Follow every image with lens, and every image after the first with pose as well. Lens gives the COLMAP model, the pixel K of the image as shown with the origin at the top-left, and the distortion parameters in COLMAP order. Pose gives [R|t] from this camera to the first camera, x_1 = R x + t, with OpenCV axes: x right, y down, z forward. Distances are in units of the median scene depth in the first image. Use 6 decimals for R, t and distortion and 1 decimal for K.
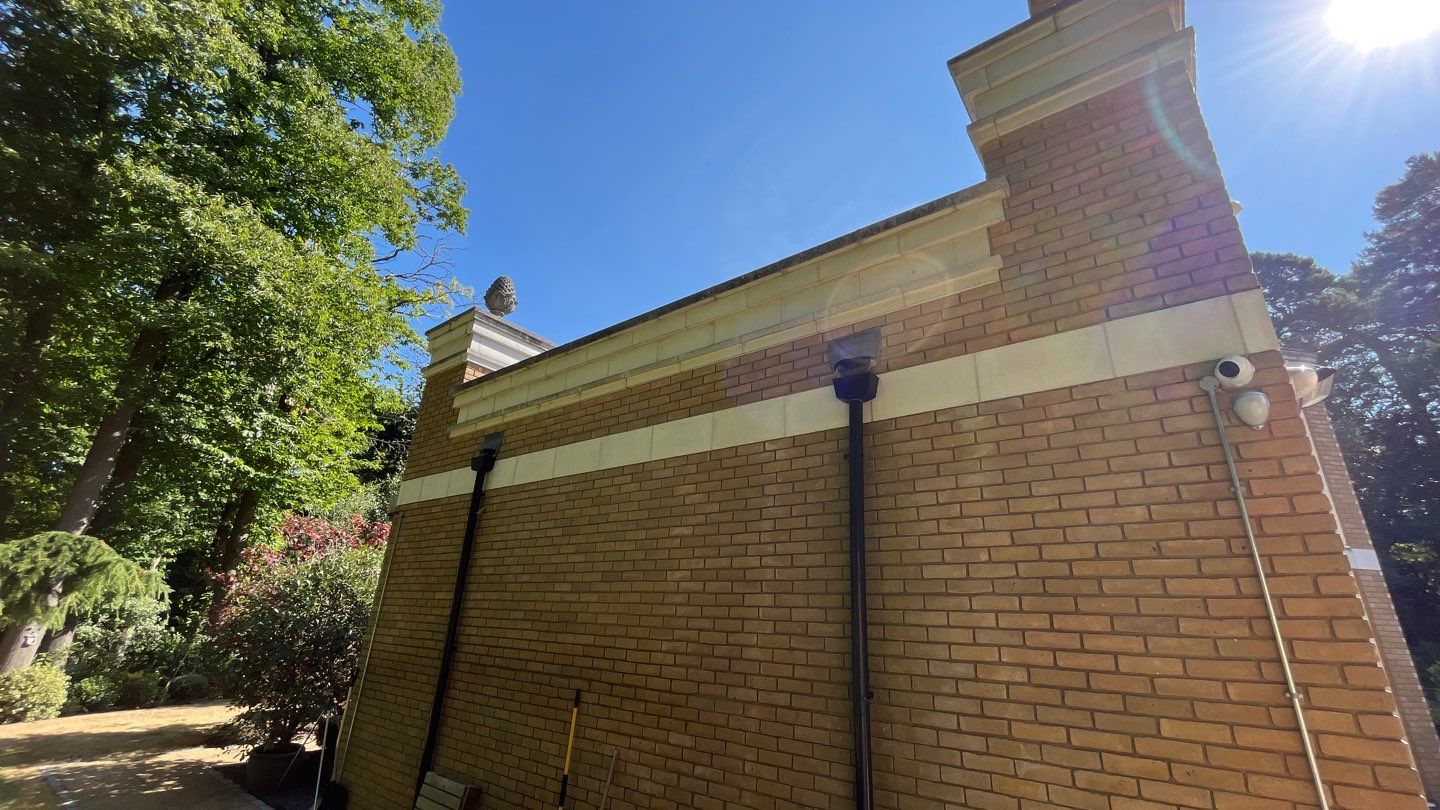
lens RADIAL K [[586.2, 0, 724.0], [0, 586.2, 403.1], [0, 0, 1]] dist [-0.000347, -0.000081]
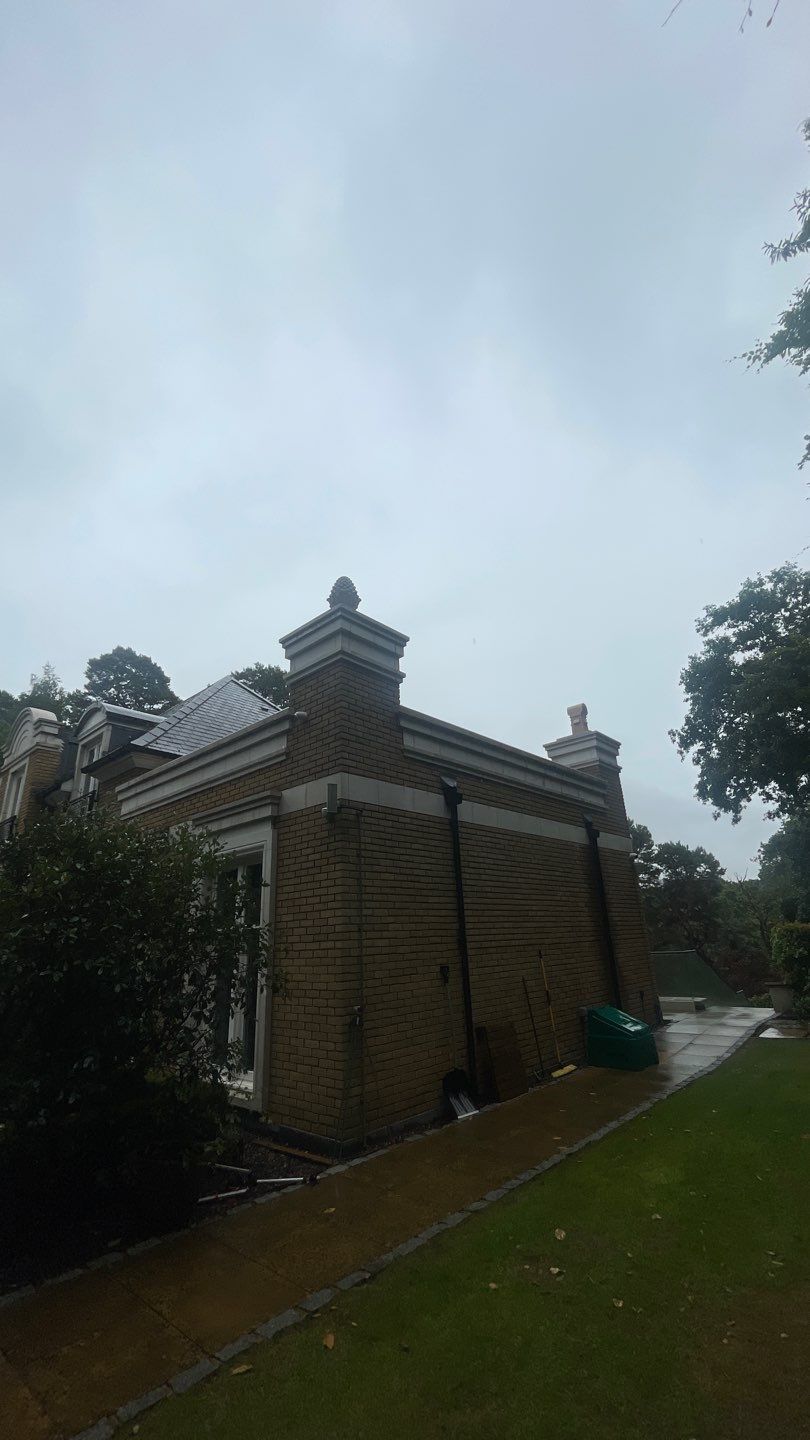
lens RADIAL K [[578.9, 0, 405.0], [0, 578.9, 720.0], [0, 0, 1]] dist [-0.001152, -0.000067]
pose [[0.086803, 0.311211, 0.946368, -2.001687], [-0.311945, 0.910673, -0.270860, 0.388099], [-0.946126, -0.271704, 0.176130, 1.103974]]
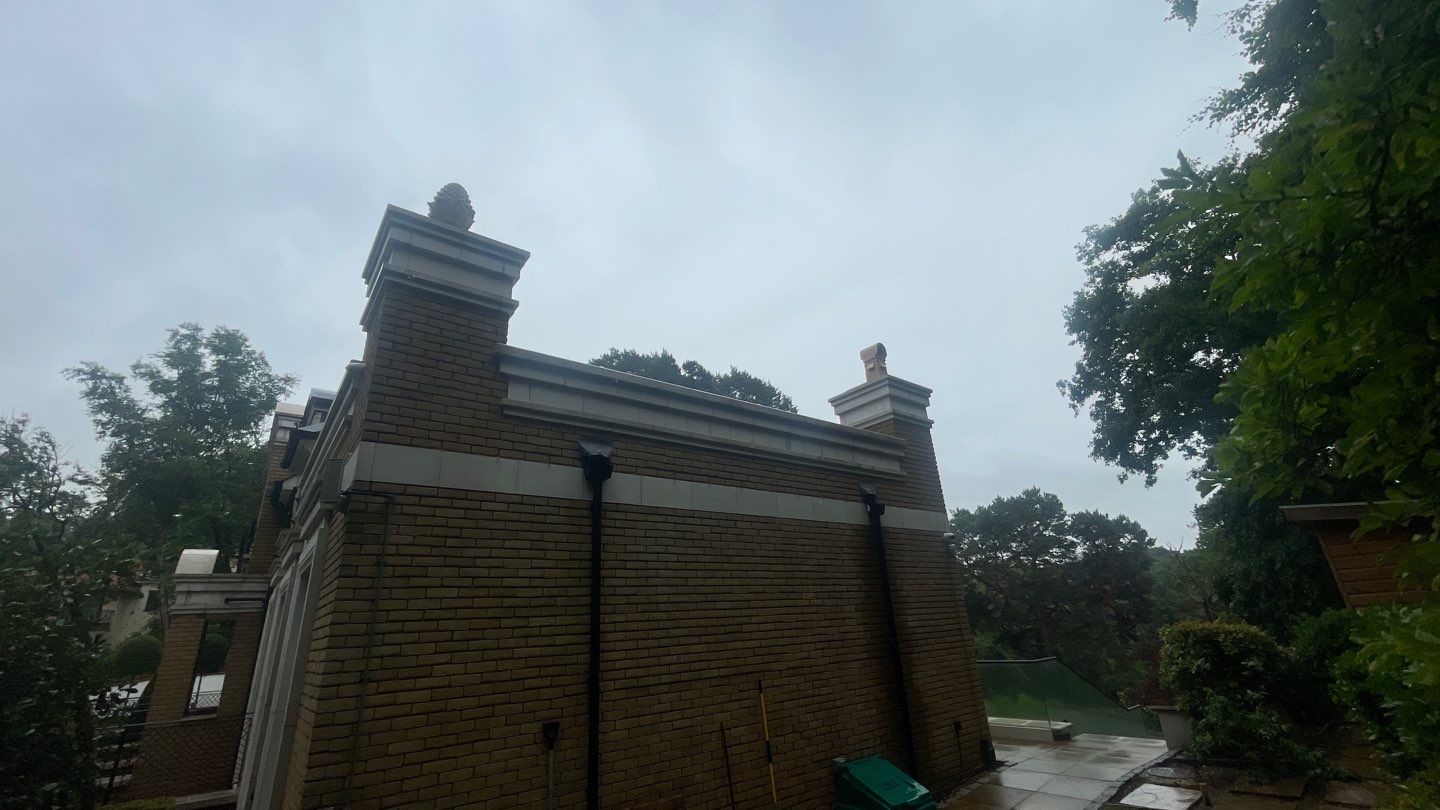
lens RADIAL K [[578.9, 0, 720.0], [0, 578.9, 404.1], [0, 0, 1]] dist [-0.001152, -0.000067]
pose [[0.244968, 0.296474, 0.923089, -1.458584], [-0.279710, 0.933226, -0.225501, 0.186186], [-0.928307, -0.202957, 0.311537, 0.679079]]
